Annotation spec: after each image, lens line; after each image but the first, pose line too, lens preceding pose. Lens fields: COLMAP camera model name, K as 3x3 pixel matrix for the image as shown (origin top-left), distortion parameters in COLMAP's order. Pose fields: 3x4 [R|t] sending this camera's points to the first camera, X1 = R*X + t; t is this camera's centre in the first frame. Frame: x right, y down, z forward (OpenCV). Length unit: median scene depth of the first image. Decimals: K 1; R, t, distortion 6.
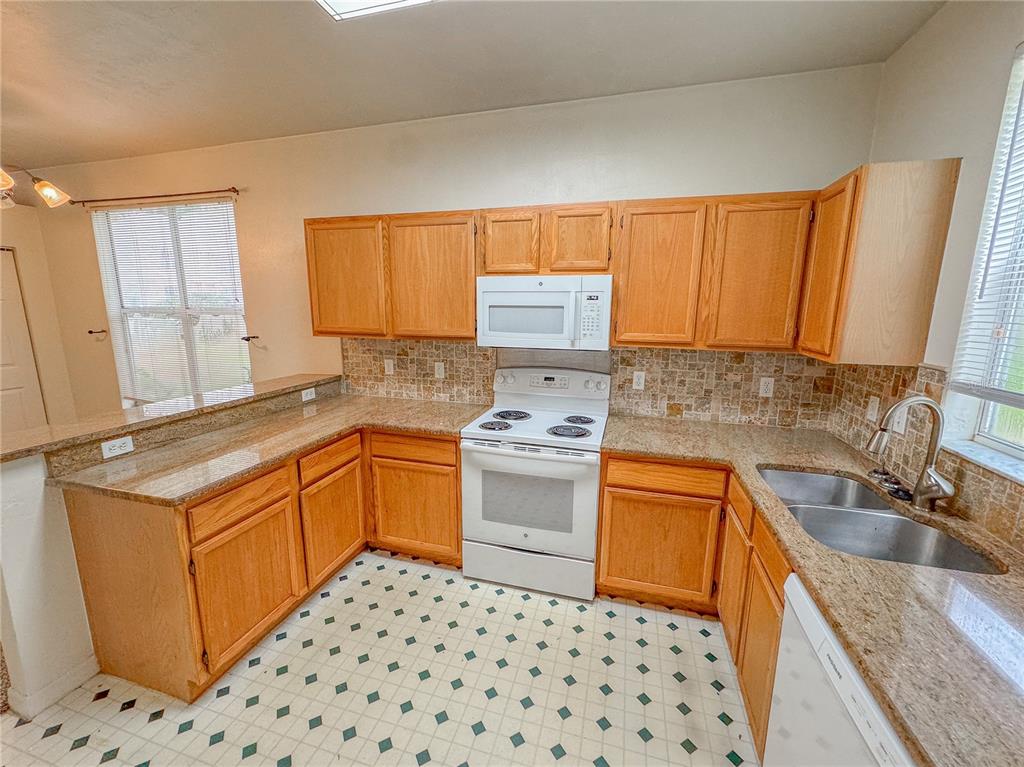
lens RADIAL K [[415.8, 0, 512.0], [0, 415.8, 383.5], [0, 0, 1]] dist [-0.001212, -0.000164]
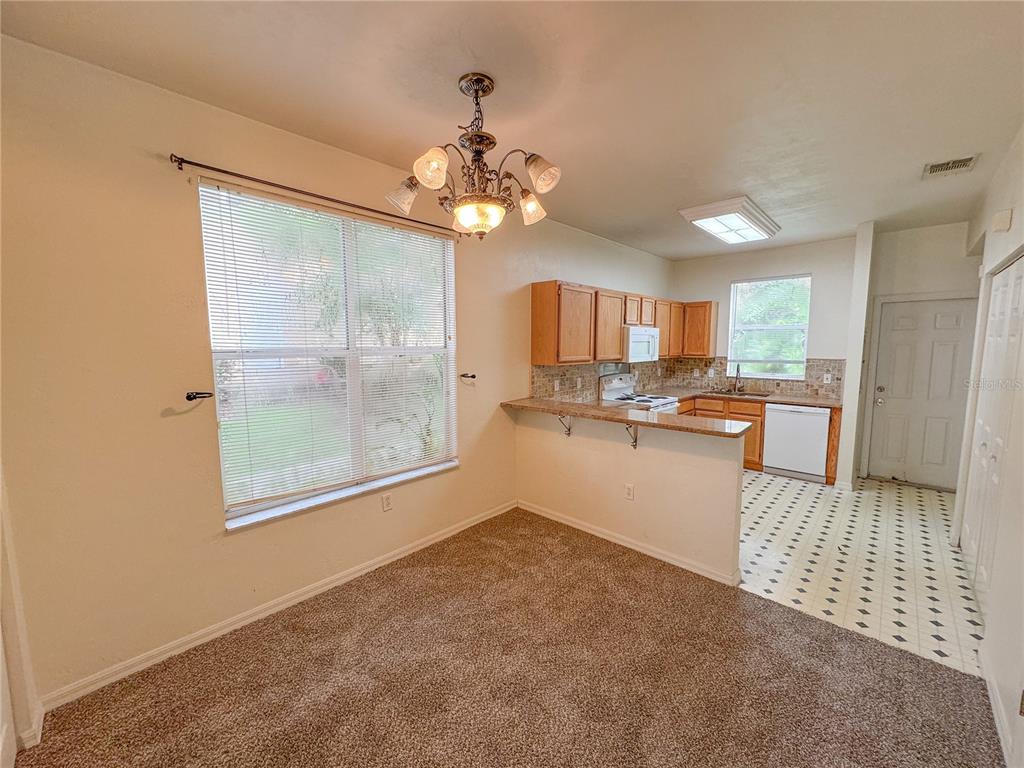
lens RADIAL K [[409.5, 0, 509.5], [0, 409.5, 385.0], [0, 0, 1]] dist [-0.001082, -0.000144]
pose [[0.465238, -0.103309, 0.879137, -2.032835], [0.166745, 0.985614, 0.027580, -0.135963], [-0.869339, 0.133760, 0.475771, 0.618477]]
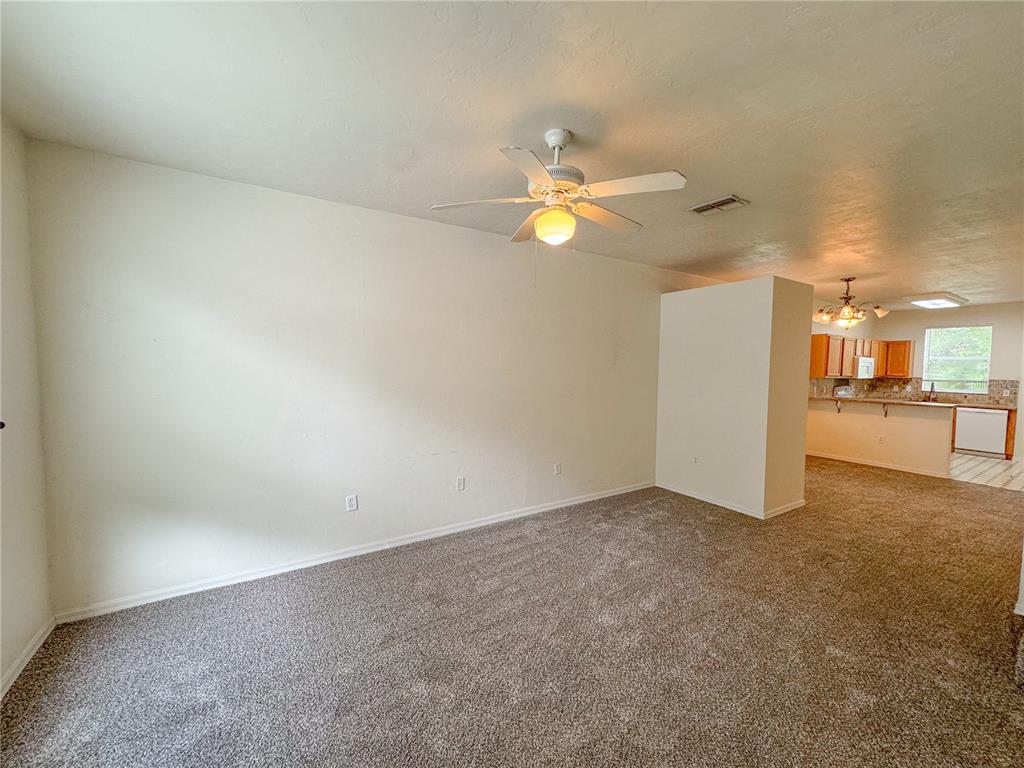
lens RADIAL K [[409.5, 0, 509.5], [0, 409.5, 385.0], [0, 0, 1]] dist [-0.001082, -0.000144]
pose [[0.662821, -0.038887, 0.747767, -4.316534], [0.125018, 0.990380, -0.059313, -0.193941], [-0.738267, 0.132798, 0.661306, 0.931814]]
